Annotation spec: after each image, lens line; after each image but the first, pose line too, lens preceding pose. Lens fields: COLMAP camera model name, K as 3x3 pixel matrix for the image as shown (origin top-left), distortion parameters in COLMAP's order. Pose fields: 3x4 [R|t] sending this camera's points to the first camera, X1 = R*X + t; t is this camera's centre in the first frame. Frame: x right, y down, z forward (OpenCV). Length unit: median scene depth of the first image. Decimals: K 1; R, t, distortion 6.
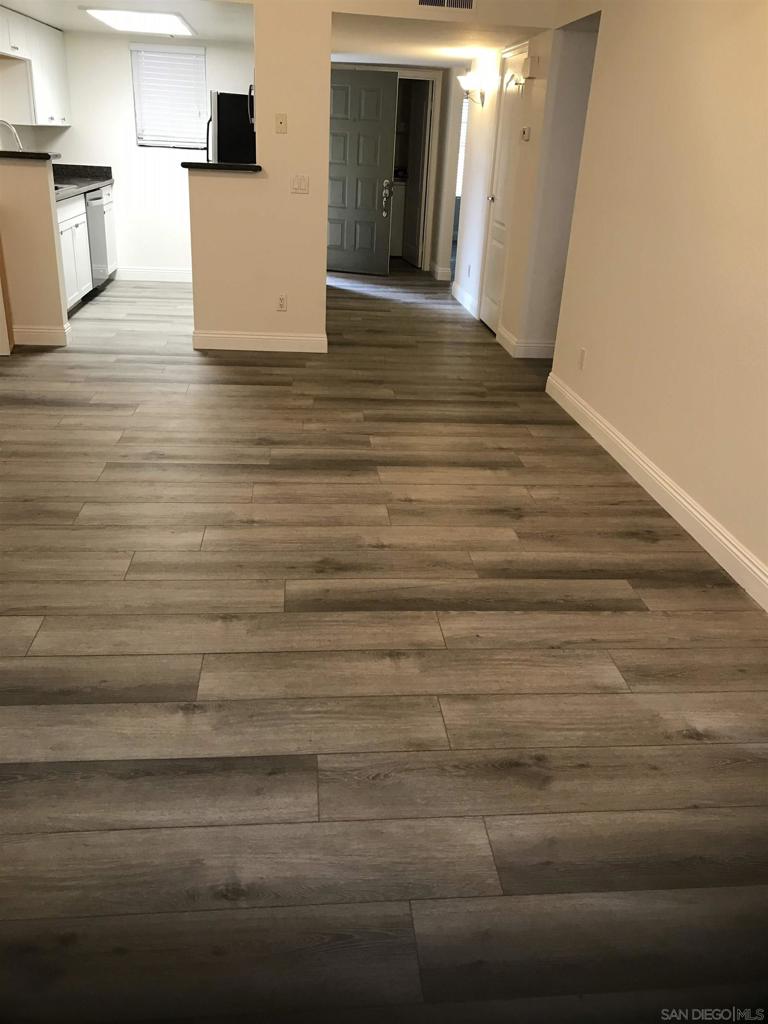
lens RADIAL K [[857.4, 0, 379.5], [0, 857.4, 510.8], [0, 0, 1]] dist [0.038439, -0.029426]
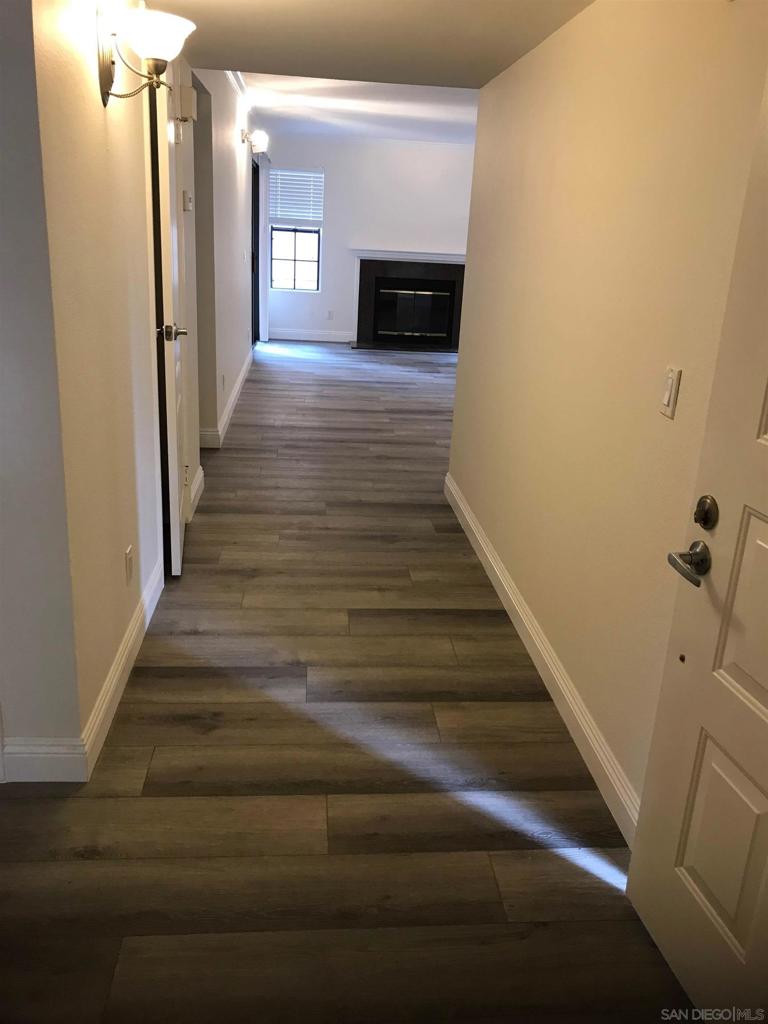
lens RADIAL K [[857.4, 0, 380.0], [0, 857.4, 513.3], [0, 0, 1]] dist [0.038439, -0.029426]
pose [[-0.994339, -0.104021, -0.021667, 0.024548], [-0.091904, 0.739639, 0.666699, -1.188826], [-0.053325, 0.664917, -0.745012, 2.735404]]
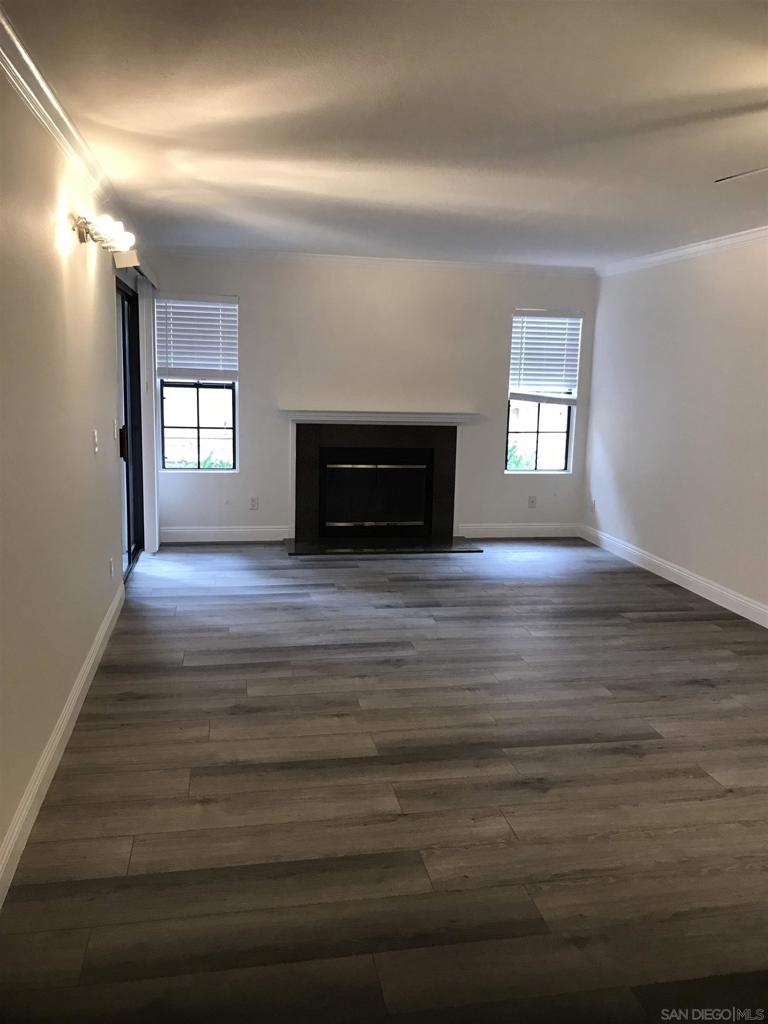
lens RADIAL K [[857.4, 0, 386.2], [0, 857.4, 512.2], [0, 0, 1]] dist [0.038439, -0.029426]
pose [[-0.992614, -0.064484, -0.102759, 0.101971], [-0.109865, 0.837038, 0.536000, -0.782820], [0.051450, 0.543331, -0.837941, 1.763931]]
